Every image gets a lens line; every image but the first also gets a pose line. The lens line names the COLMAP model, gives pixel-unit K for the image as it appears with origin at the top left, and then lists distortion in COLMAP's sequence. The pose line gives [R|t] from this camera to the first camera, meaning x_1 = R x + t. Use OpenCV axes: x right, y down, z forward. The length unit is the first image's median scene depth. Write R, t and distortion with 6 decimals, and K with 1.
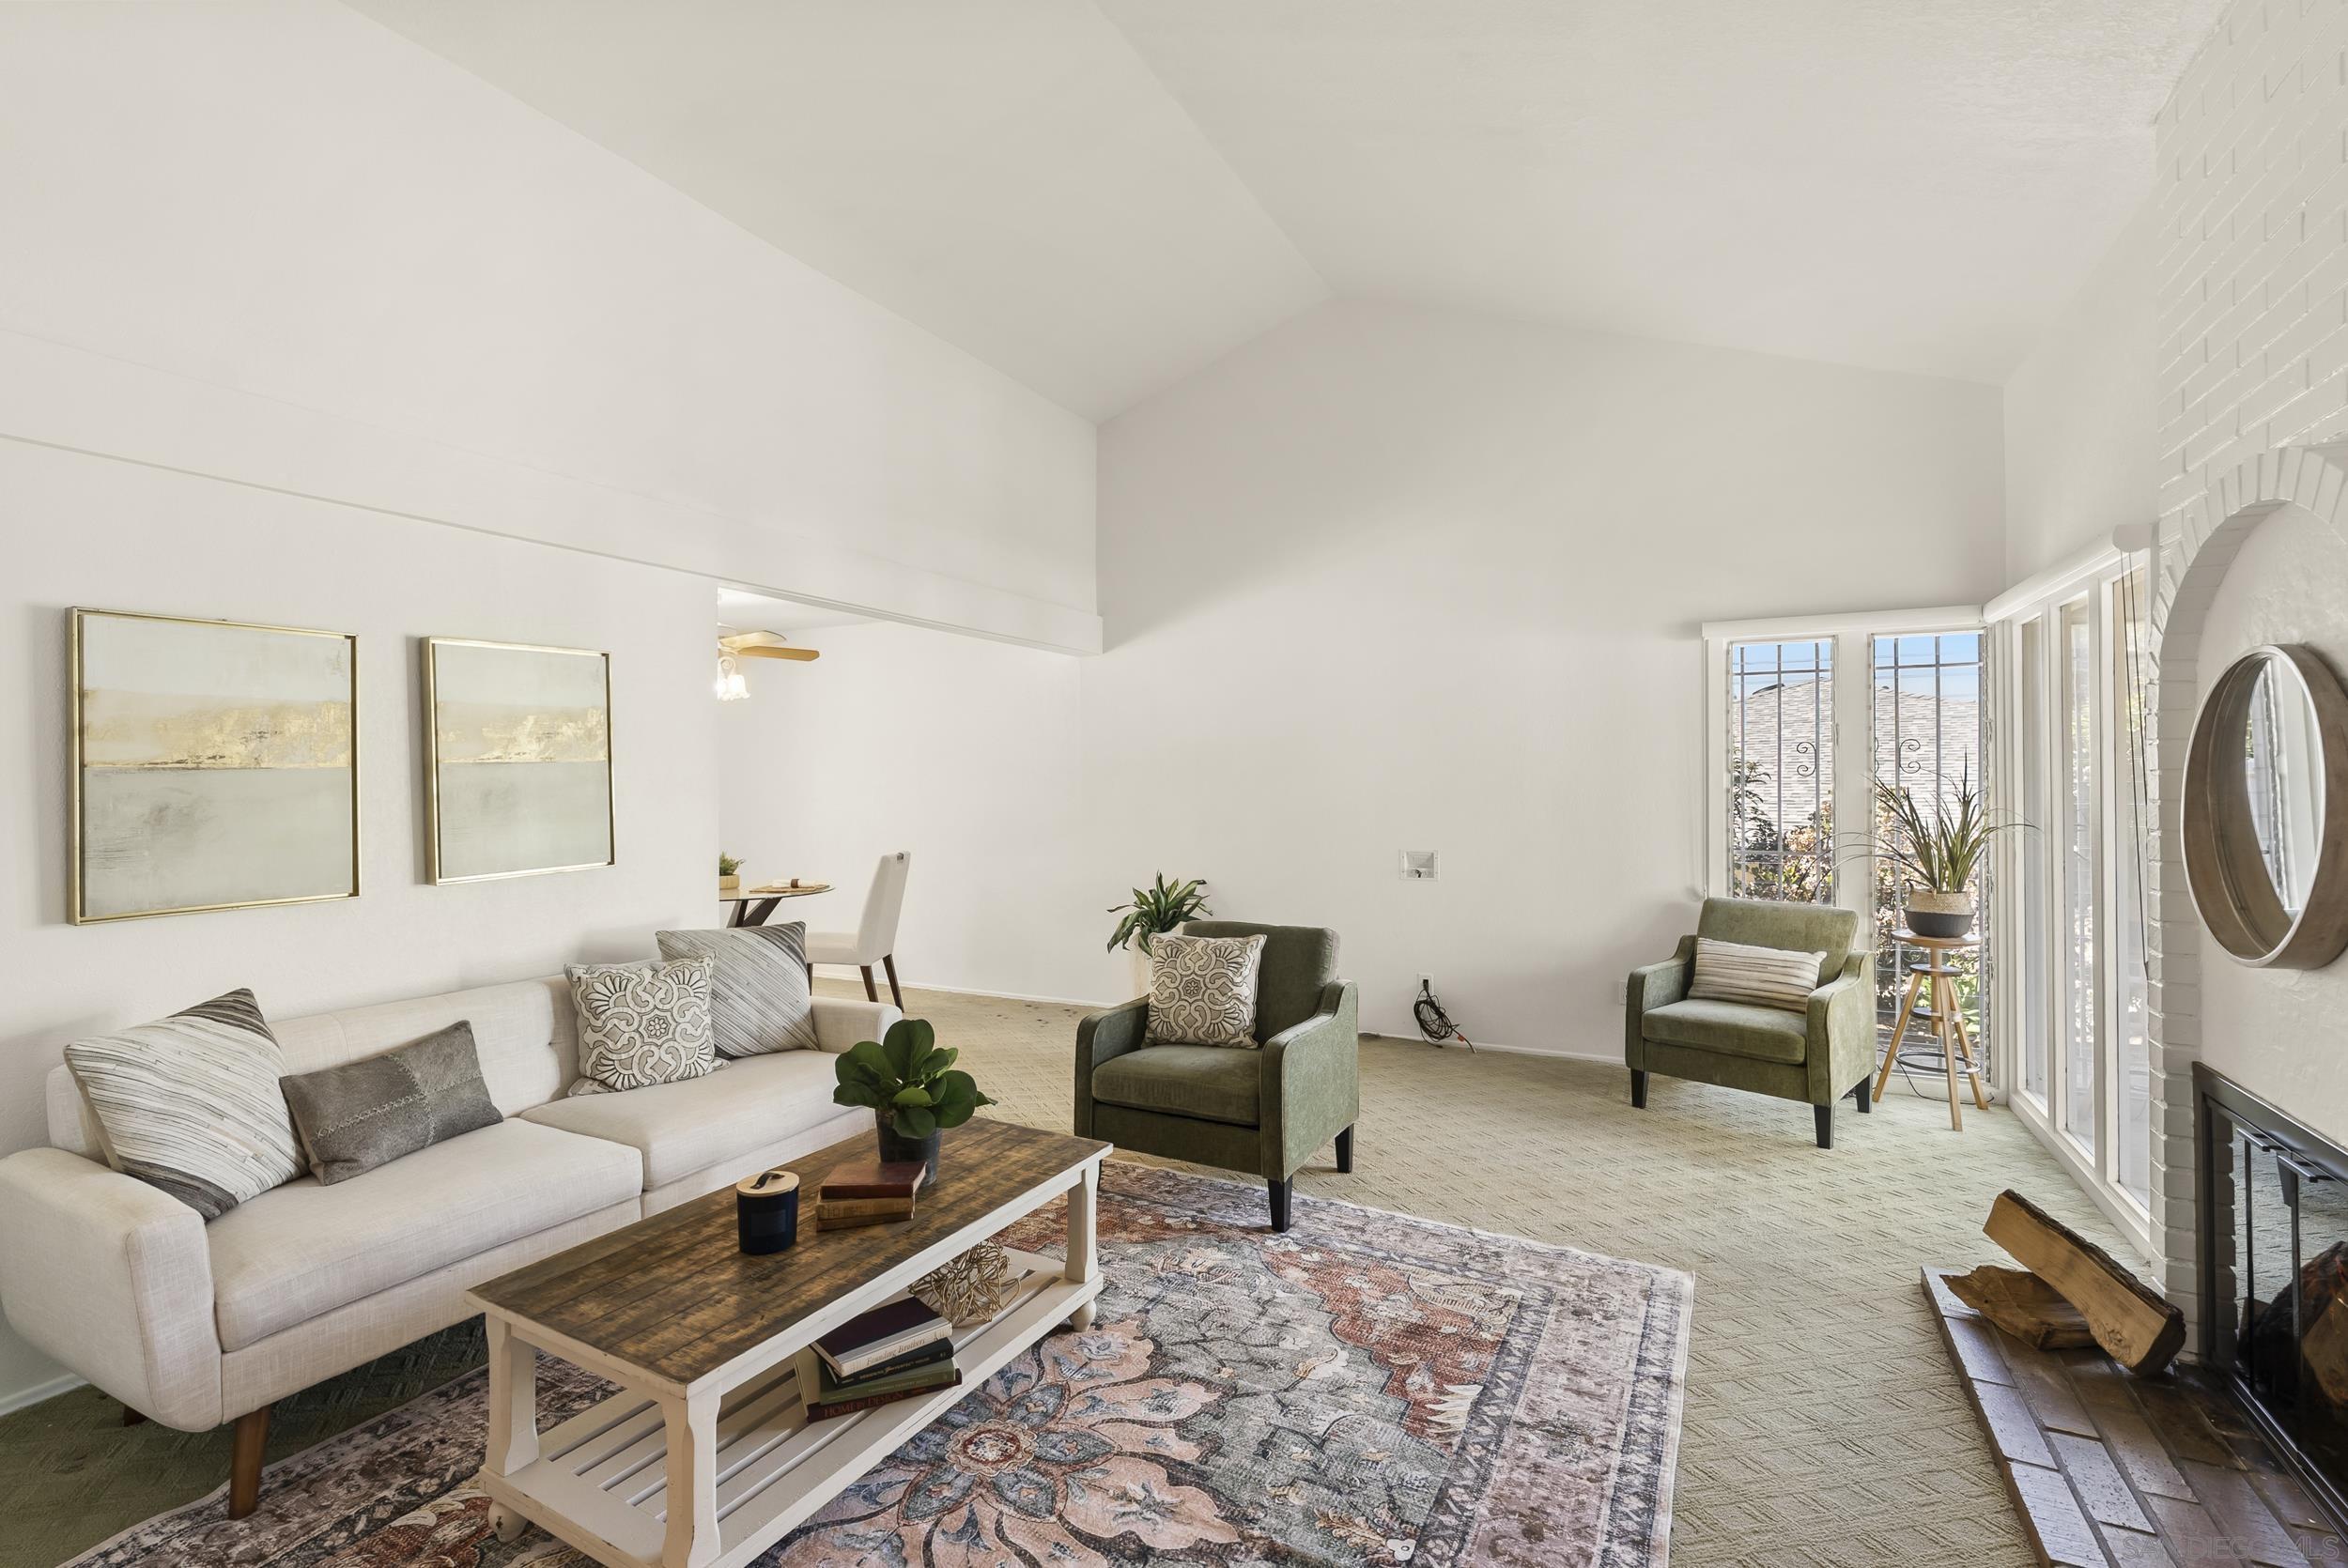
lens RADIAL K [[1066.1, 0, 1175.1], [0, 1066.1, 772.2], [0, 0, 1]] dist [-0.012634, 0.005851]
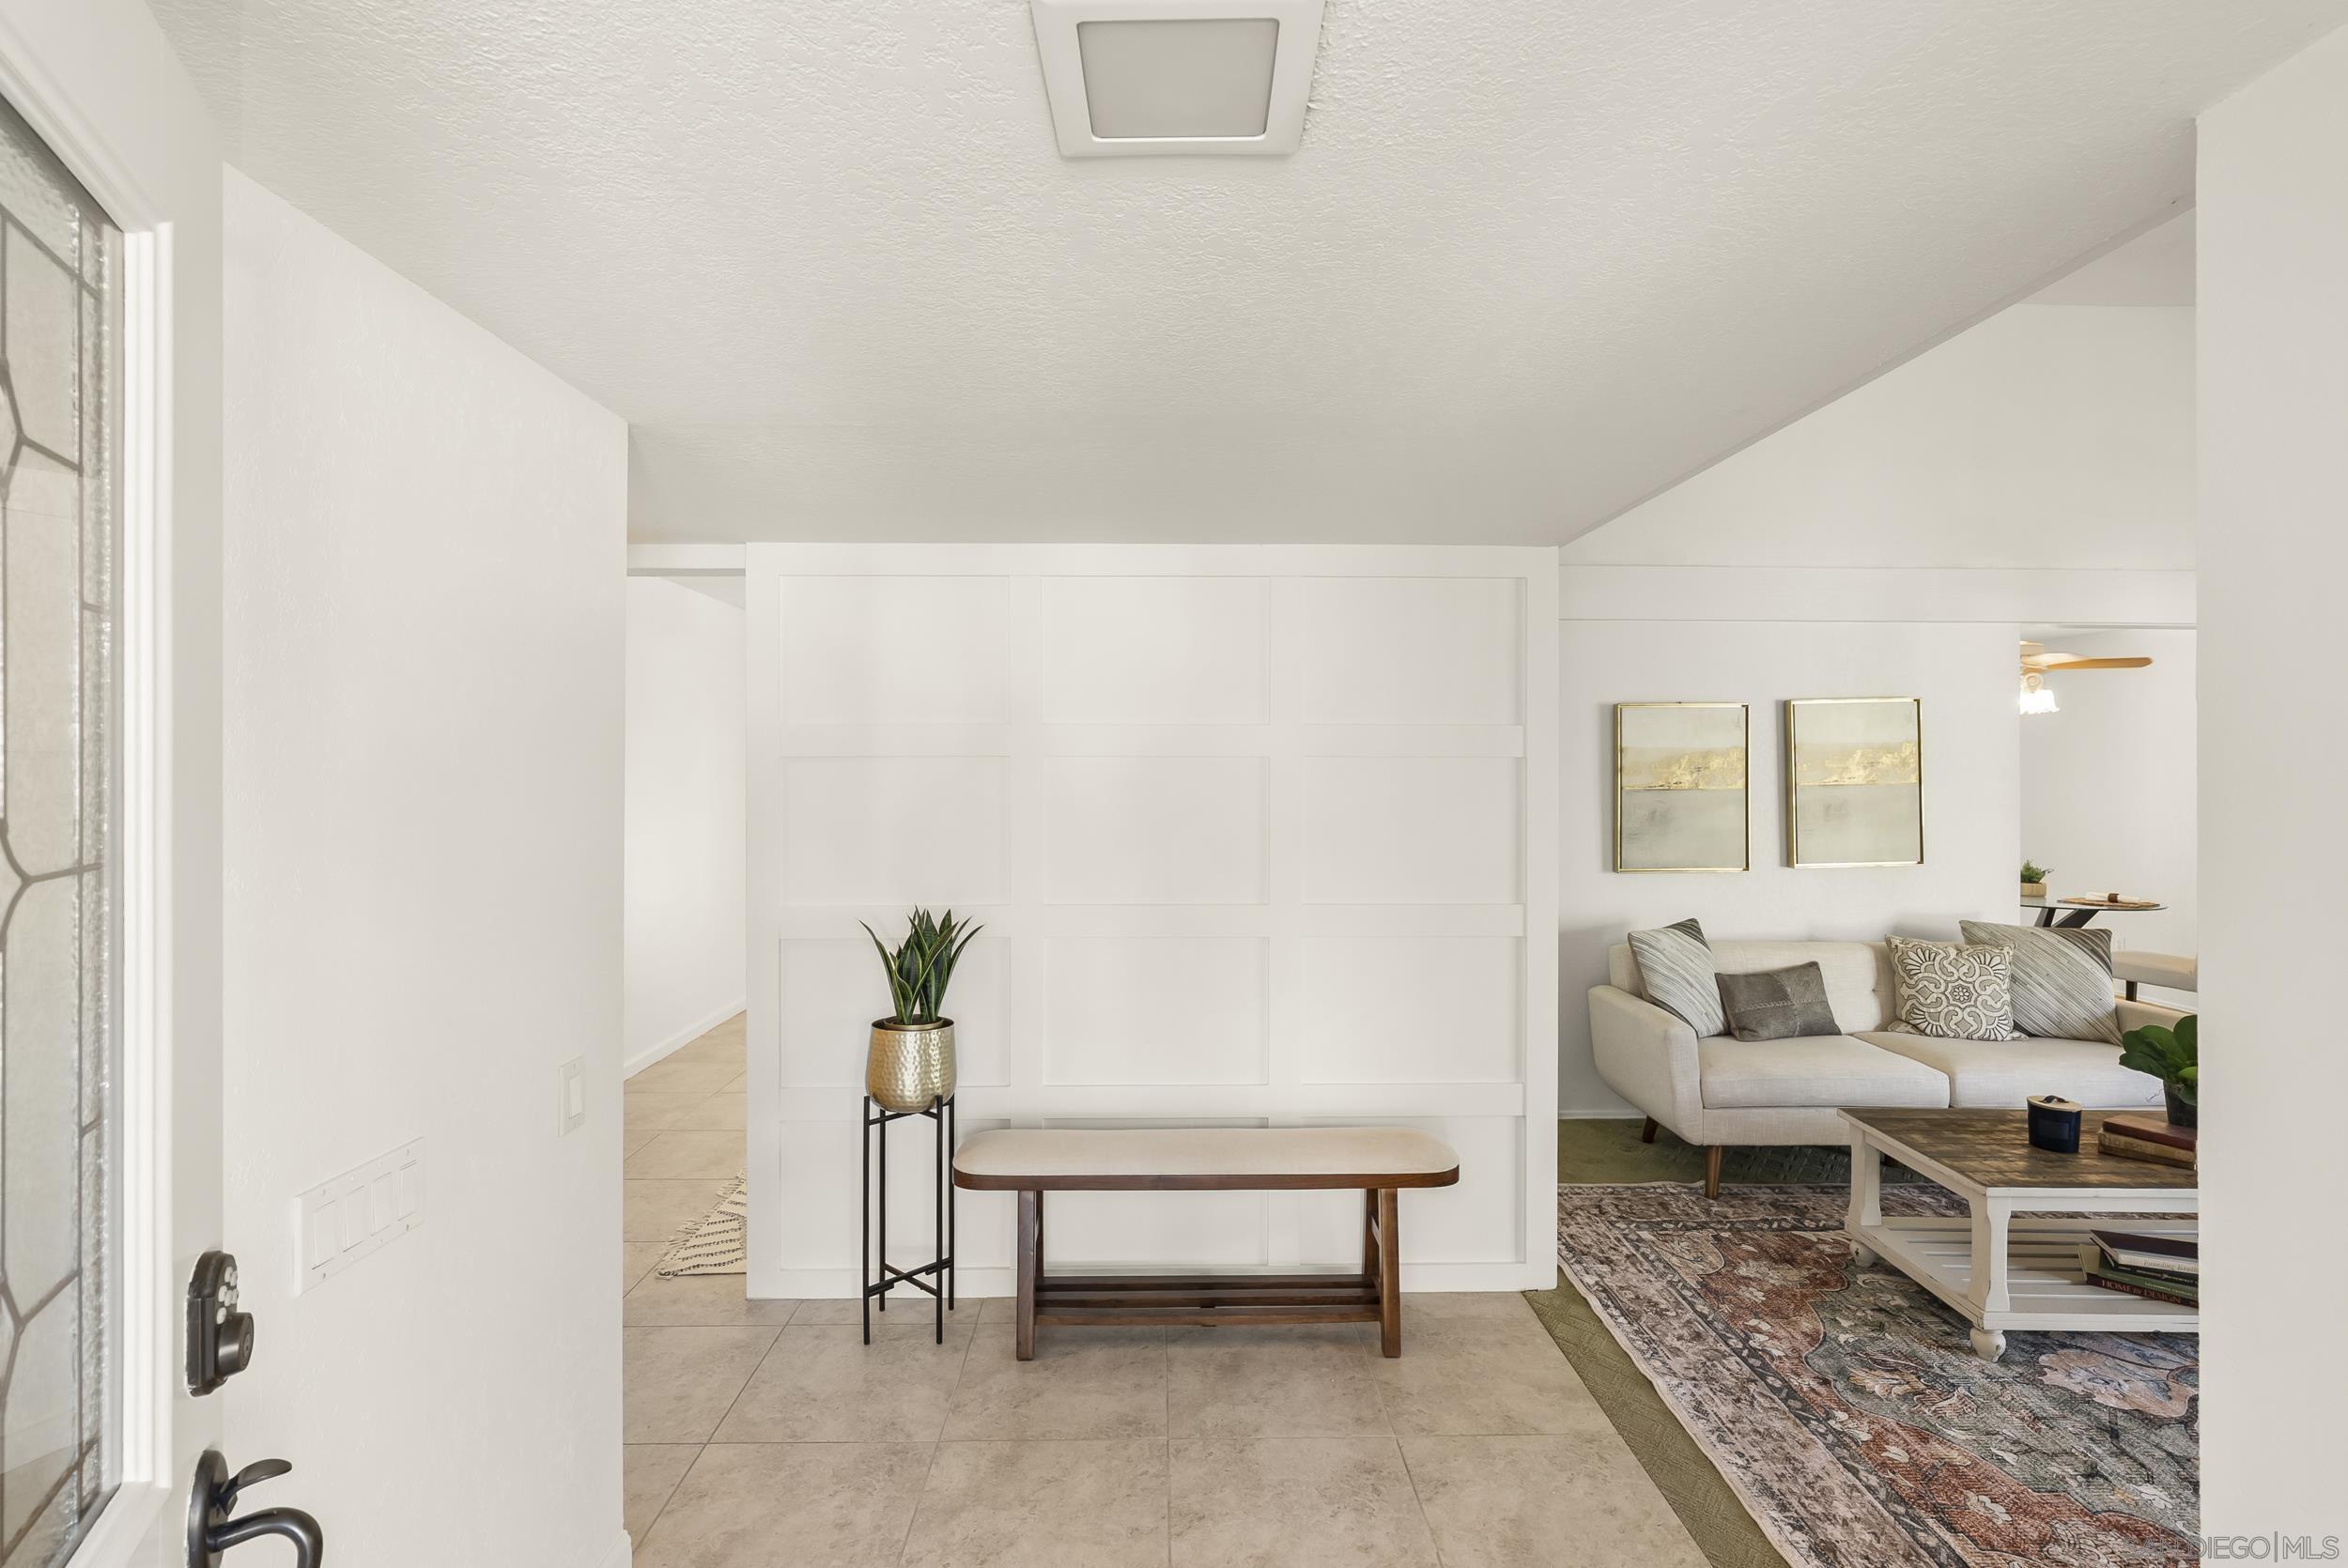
lens RADIAL K [[1066.1, 0, 1175.1], [0, 1066.1, 772.2], [0, 0, 1]] dist [-0.012634, 0.005851]
pose [[0.468027, 0.006871, -0.883687, 0.231542], [-0.000368, 0.999971, 0.007580, -0.042589], [0.883714, -0.003222, 0.468016, -0.510651]]
